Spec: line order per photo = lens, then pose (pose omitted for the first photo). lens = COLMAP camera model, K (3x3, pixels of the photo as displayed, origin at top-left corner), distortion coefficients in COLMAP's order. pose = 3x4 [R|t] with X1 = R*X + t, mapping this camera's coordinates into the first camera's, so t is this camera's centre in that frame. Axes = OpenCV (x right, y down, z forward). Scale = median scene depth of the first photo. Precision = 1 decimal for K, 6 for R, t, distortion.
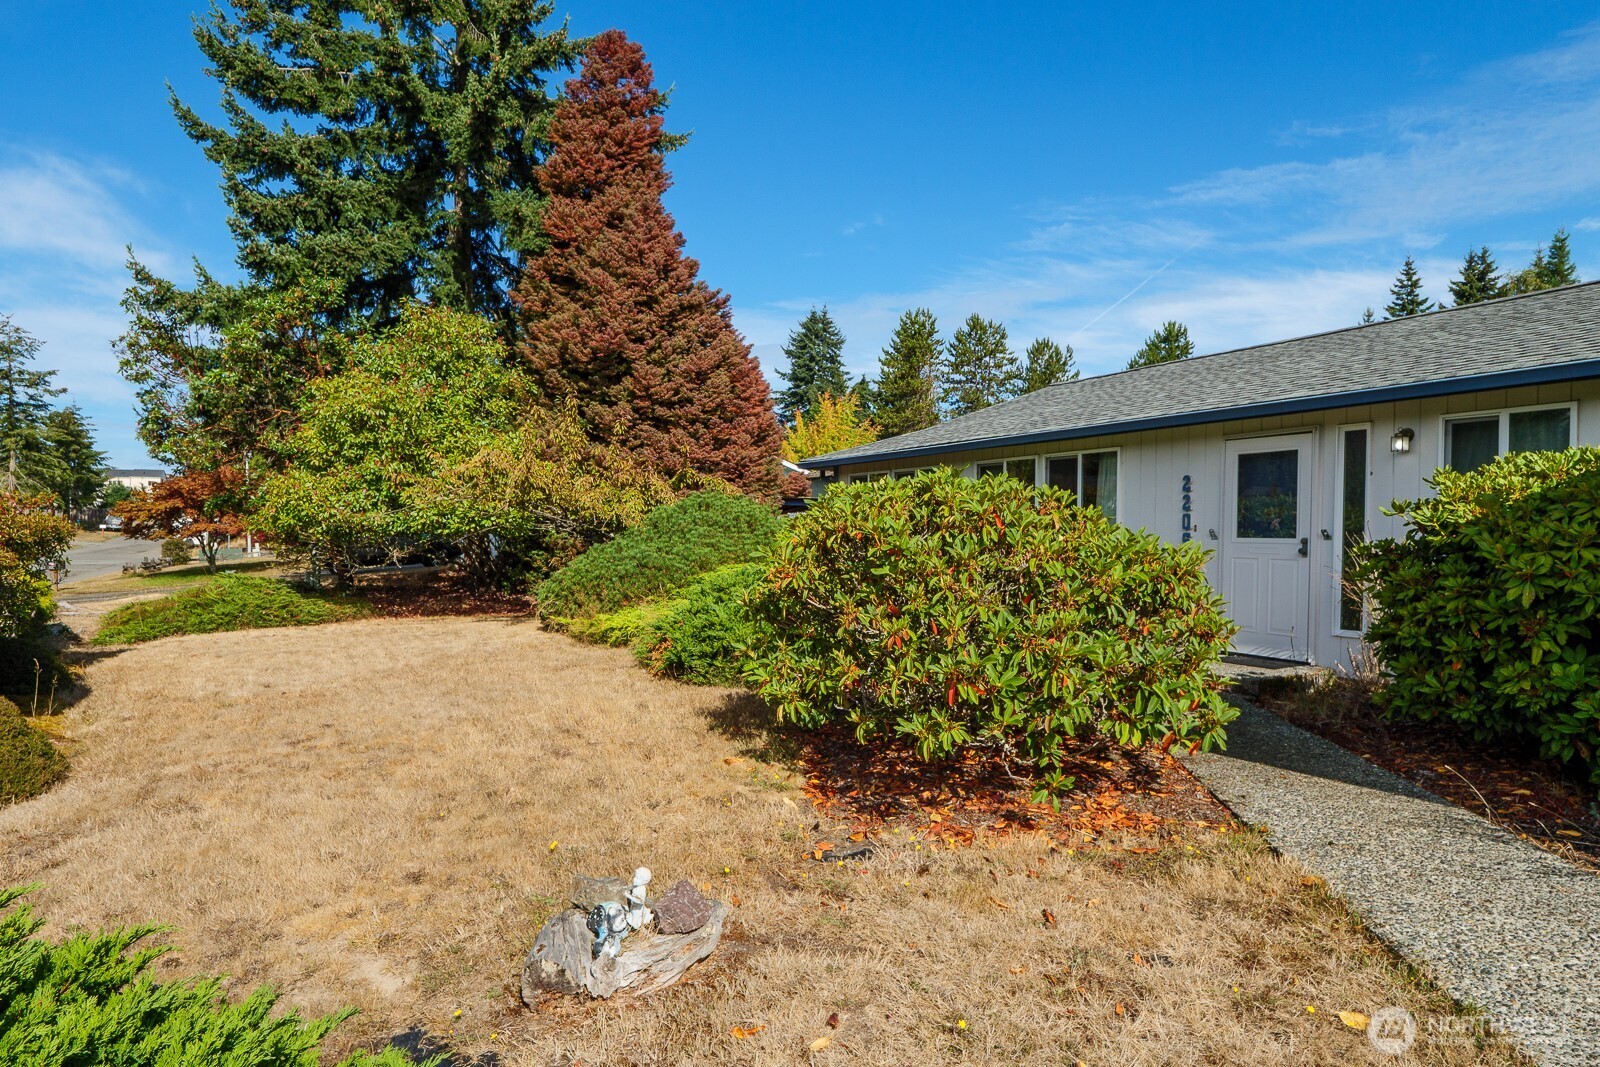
lens RADIAL K [[952.9, 0, 800.2], [0, 952.9, 535.4], [0, 0, 1]] dist [0.001444, 0.000932]
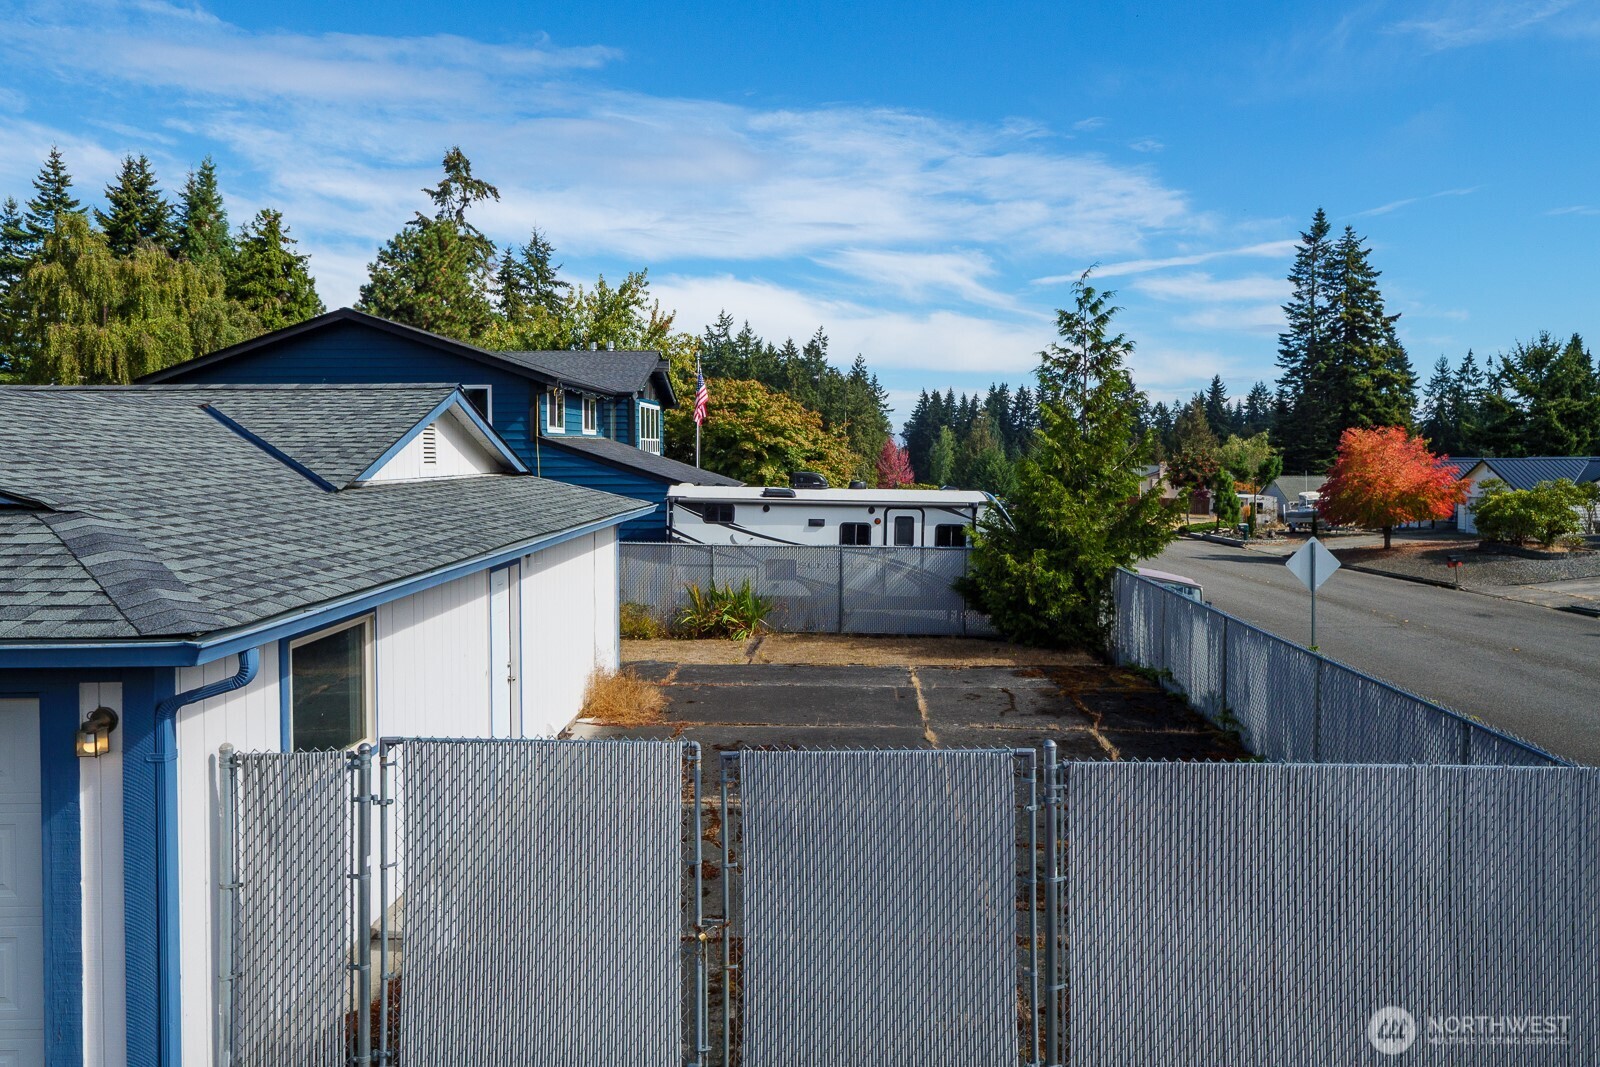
lens RADIAL K [[1137.9, 0, 842.2], [0, 1137.9, 458.5], [0, 0, 1]] dist [0.008015, -0.003402]
pose [[0.461419, -0.020627, 0.886943, 0.210104], [0.009618, 0.999787, 0.018247, -0.105791], [-0.887130, 0.000111, 0.461519, -0.422663]]
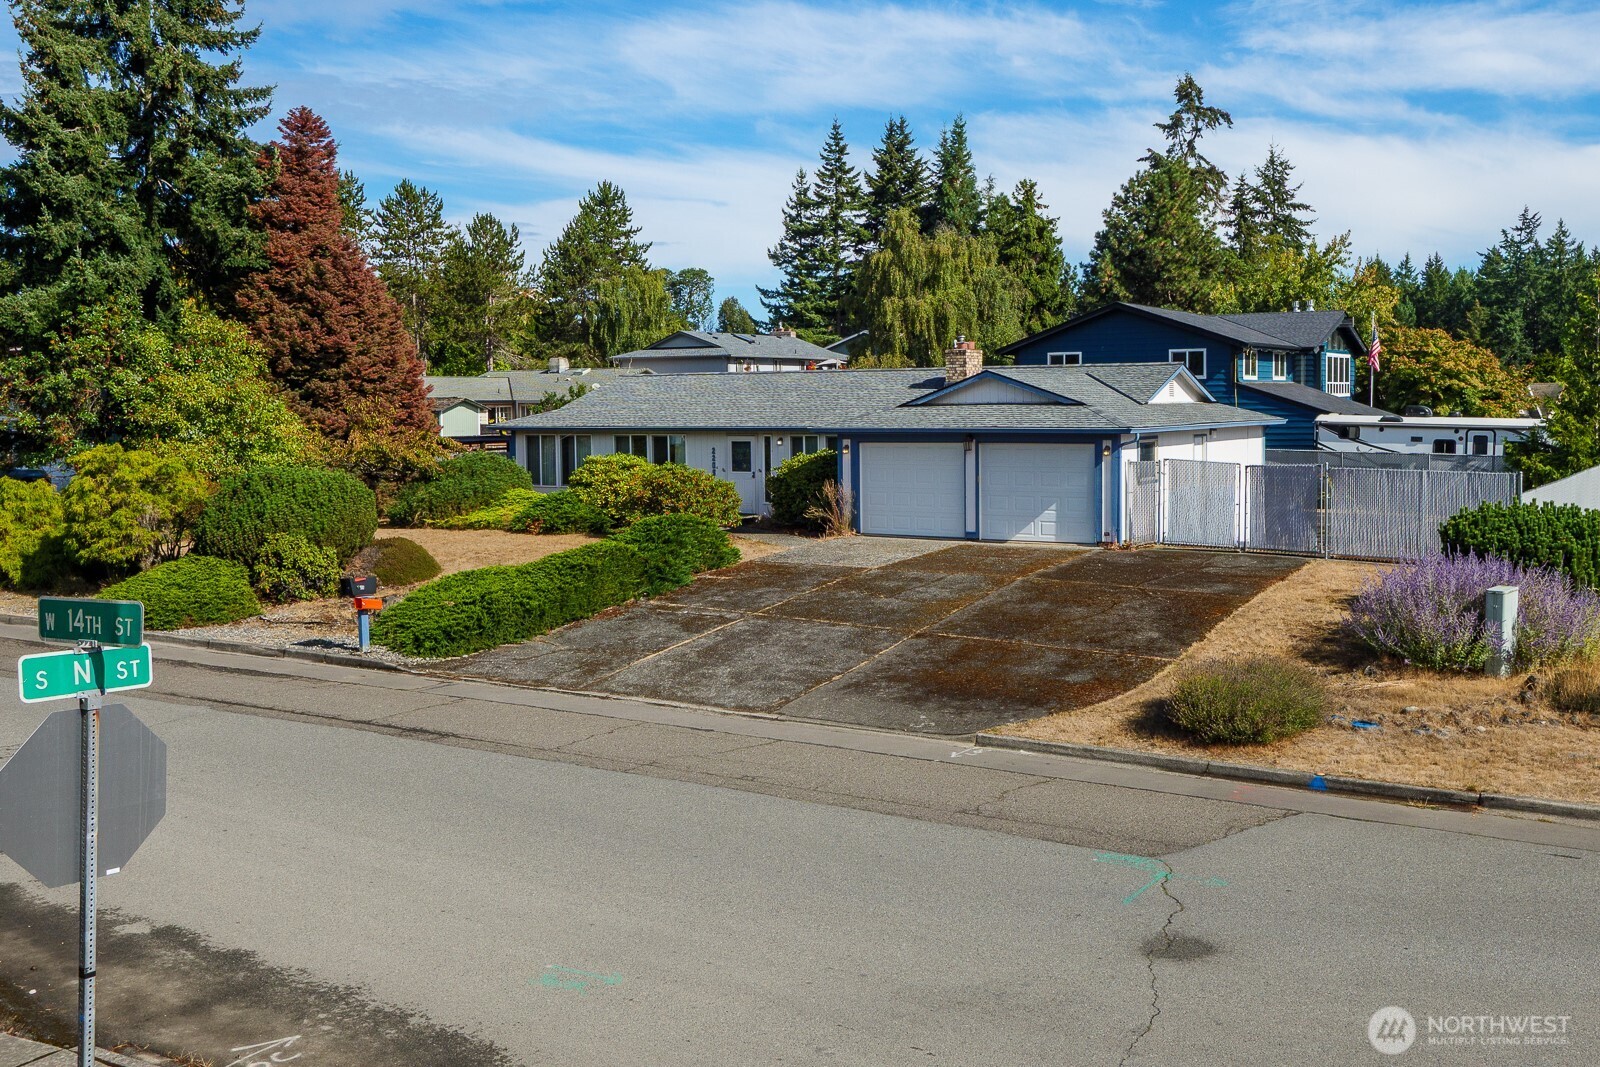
lens RADIAL K [[1581.0, 0, 854.1], [0, 1581.0, 490.9], [0, 0, 1]] dist [0.003723, 0.000000]
pose [[0.848239, -0.049237, 0.527320, -0.803351], [0.018265, 0.997796, 0.063786, -0.109692], [-0.529298, -0.044474, 0.847269, -1.486605]]
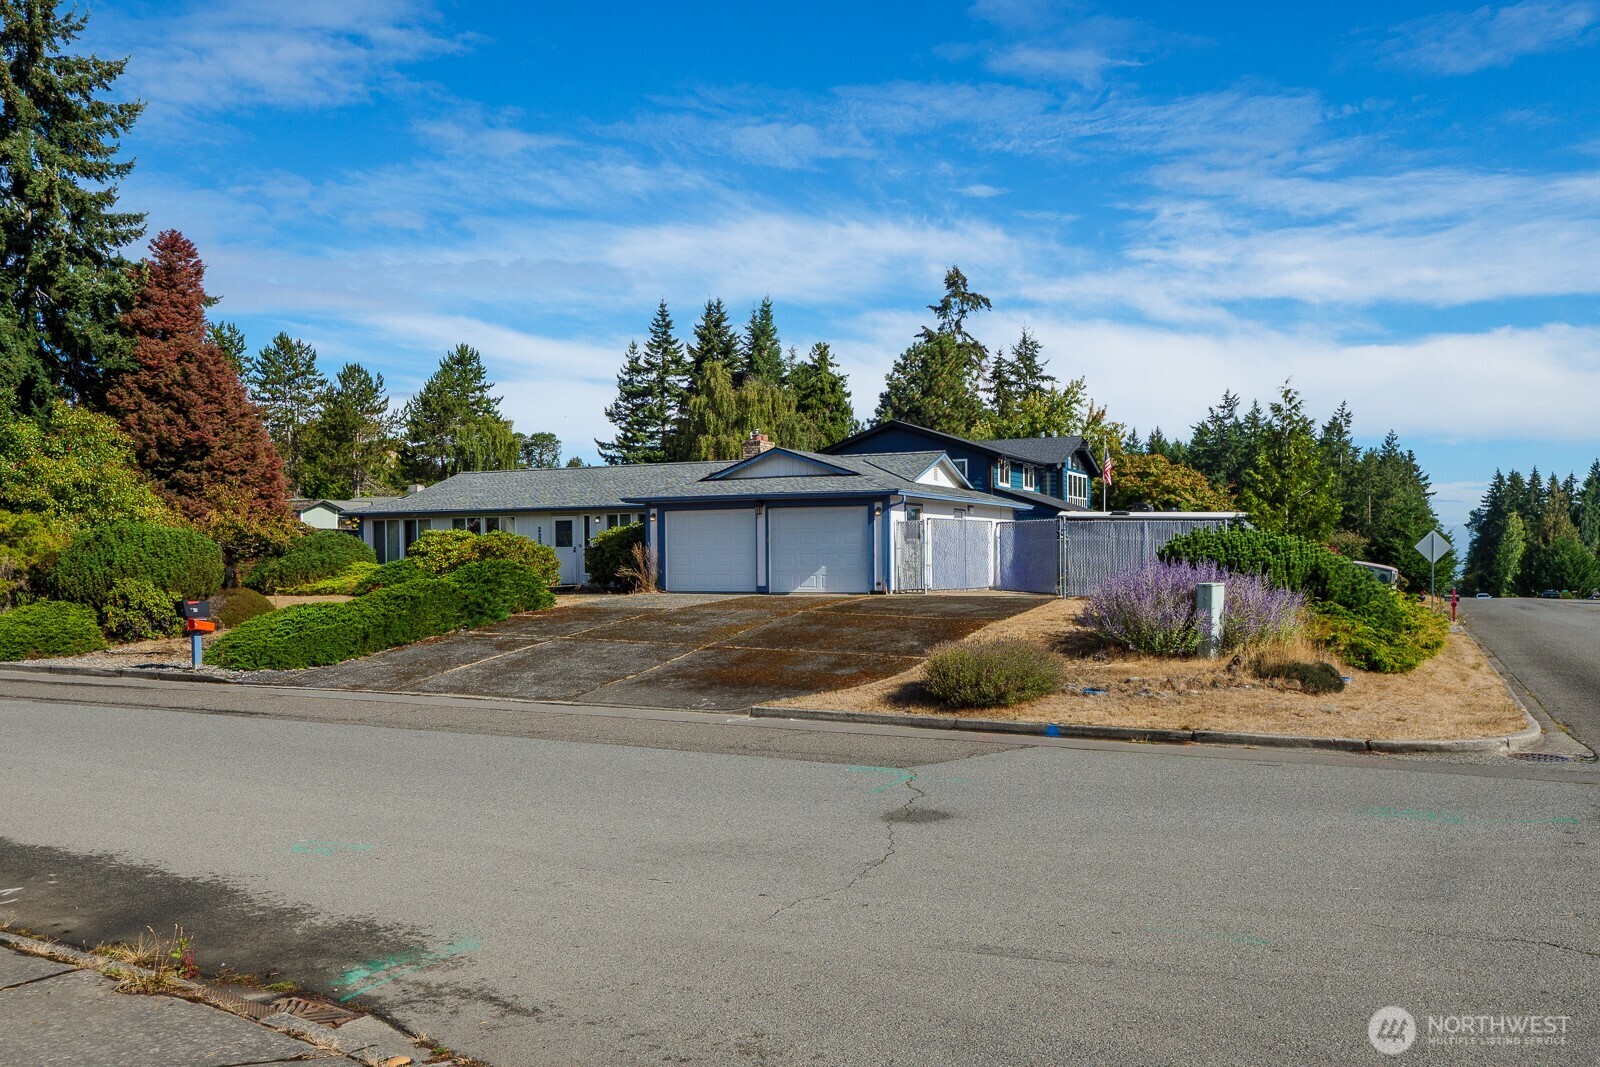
lens RADIAL K [[1322.9, 0, 801.9], [0, 1322.9, 584.8], [0, 0, 1]] dist [0.005304, 0.000962]
pose [[0.798436, -0.028952, 0.601383, -0.736778], [0.016028, 0.999511, 0.026839, 0.010856], [-0.601866, -0.011790, 0.798510, -1.441000]]
